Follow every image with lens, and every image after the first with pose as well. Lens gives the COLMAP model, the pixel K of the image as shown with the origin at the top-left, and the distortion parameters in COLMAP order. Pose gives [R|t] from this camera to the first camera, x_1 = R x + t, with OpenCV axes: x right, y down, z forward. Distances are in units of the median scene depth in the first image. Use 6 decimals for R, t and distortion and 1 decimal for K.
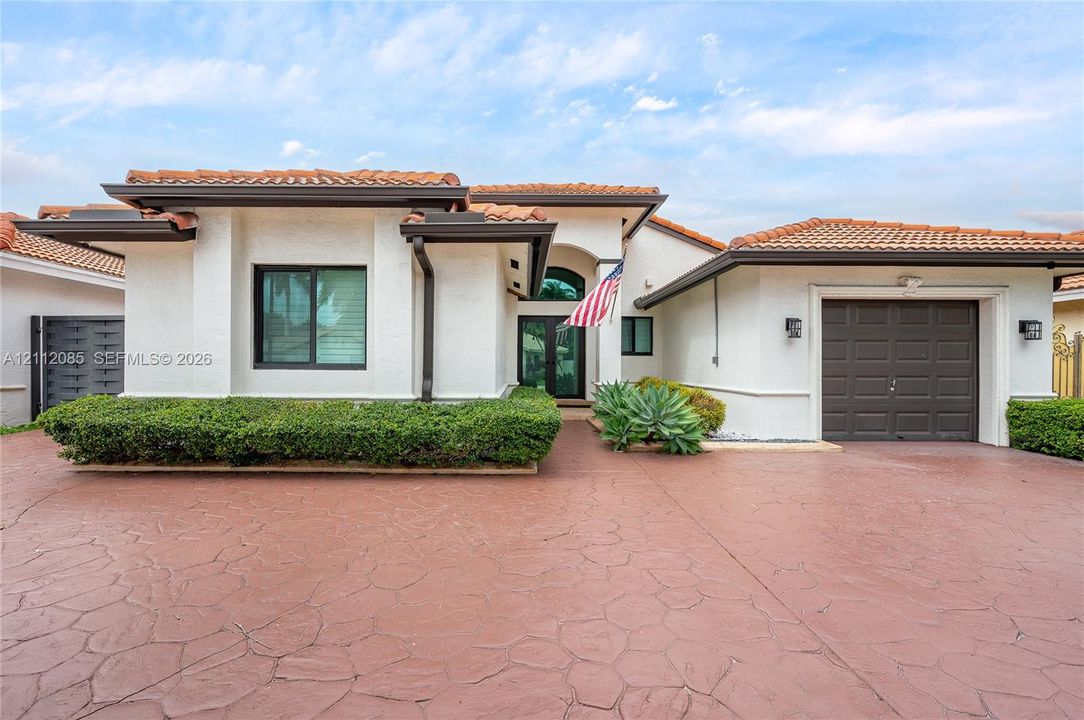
lens RADIAL K [[436.0, 0, 546.4], [0, 436.0, 370.3], [0, 0, 1]] dist [0.004587, -0.000094]
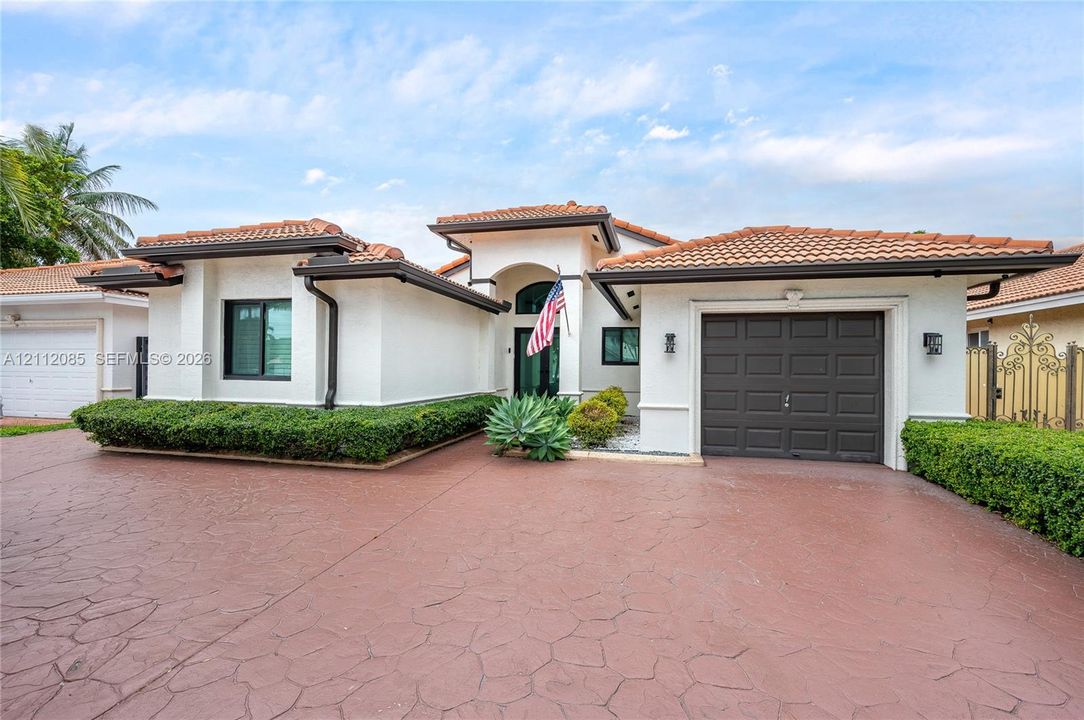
lens RADIAL K [[436.0, 0, 546.4], [0, 436.0, 370.3], [0, 0, 1]] dist [0.004587, -0.000094]
pose [[0.975125, 0.004785, -0.221604, 0.545711], [-0.006789, 0.999943, -0.008279, -0.024831], [0.221551, 0.009578, 0.975102, -0.063152]]
